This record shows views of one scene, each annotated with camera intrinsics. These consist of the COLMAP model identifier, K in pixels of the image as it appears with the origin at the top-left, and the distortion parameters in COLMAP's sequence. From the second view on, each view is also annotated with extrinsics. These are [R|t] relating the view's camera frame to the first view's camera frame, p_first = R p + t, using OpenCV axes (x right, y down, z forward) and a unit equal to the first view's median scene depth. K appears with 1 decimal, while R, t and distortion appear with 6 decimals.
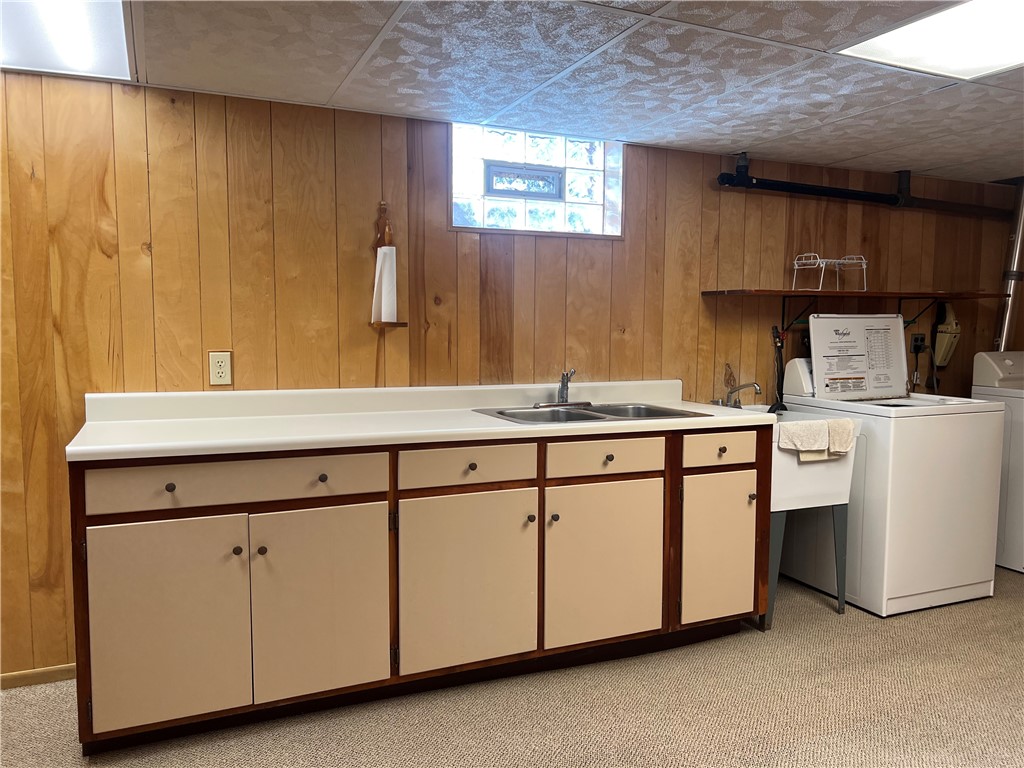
lens RADIAL K [[766.7, 0, 511.2], [0, 766.7, 390.5], [0, 0, 1]] dist [0.065150, -0.072402]
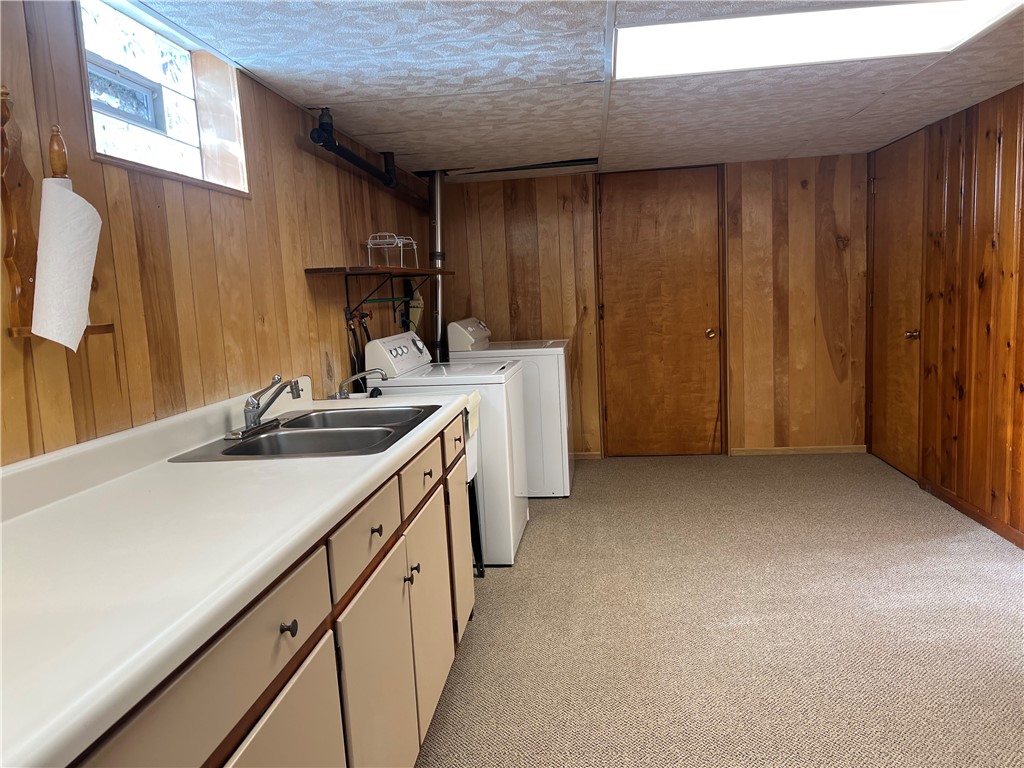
lens RADIAL K [[766.7, 0, 517.1], [0, 766.7, 382.2], [0, 0, 1]] dist [0.065150, -0.072402]
pose [[0.485535, -0.129892, 0.864514, -0.412888], [0.120492, 0.989405, 0.080985, -0.050296], [-0.865874, 0.064846, 0.496042, 0.424717]]
